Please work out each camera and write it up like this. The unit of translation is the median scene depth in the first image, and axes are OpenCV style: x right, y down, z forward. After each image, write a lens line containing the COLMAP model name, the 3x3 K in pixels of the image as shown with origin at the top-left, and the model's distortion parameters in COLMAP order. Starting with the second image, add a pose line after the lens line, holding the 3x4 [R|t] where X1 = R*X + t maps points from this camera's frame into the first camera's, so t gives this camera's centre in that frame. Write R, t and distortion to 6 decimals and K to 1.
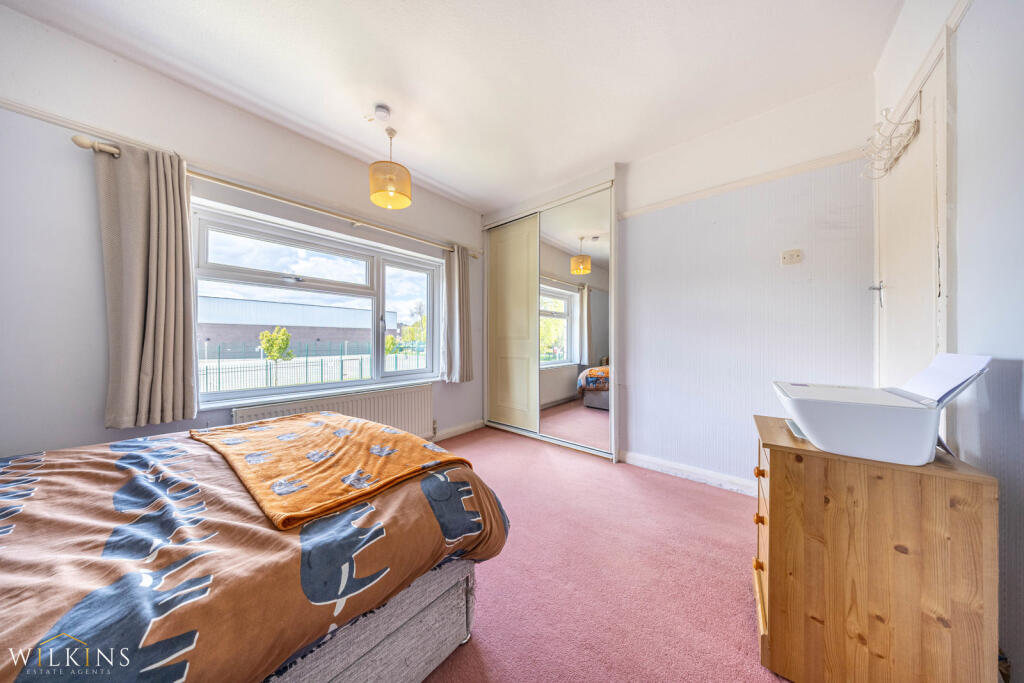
lens RADIAL K [[293.2, 0, 510.1], [0, 293.2, 341.4], [0, 0, 1]] dist [-0.000691, -0.000018]
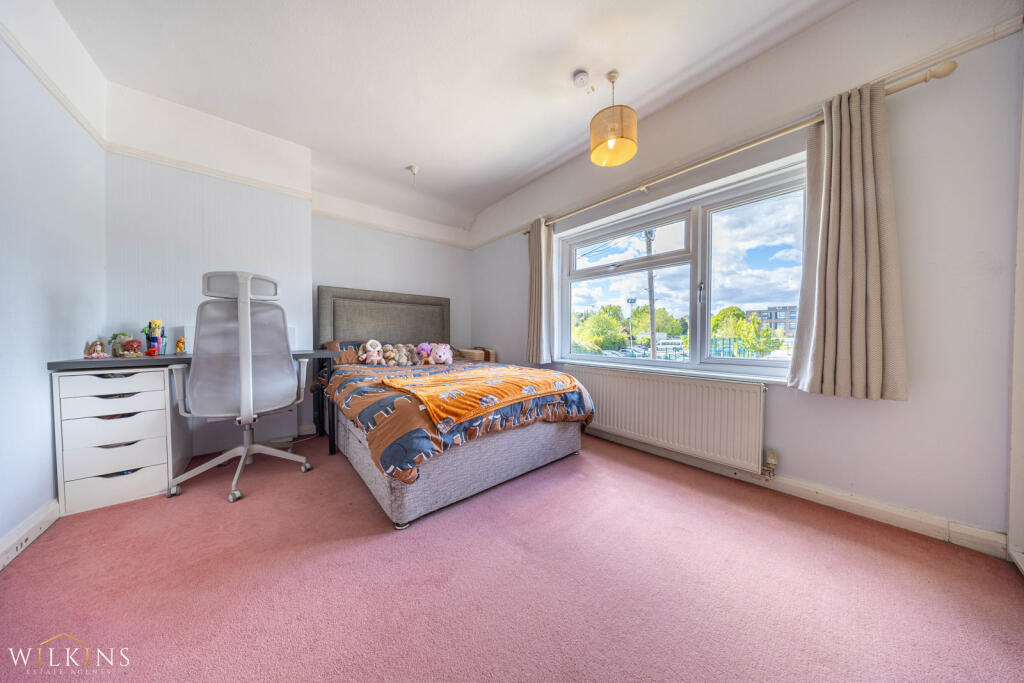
lens RADIAL K [[293.2, 0, 510.3], [0, 293.2, 337.7], [0, 0, 1]] dist [-0.000691, -0.000018]
pose [[-0.152956, 0.020320, -0.988024, 0.404601], [0.003760, 0.999793, 0.019980, 0.040132], [0.988226, -0.000659, -0.153001, 0.622406]]
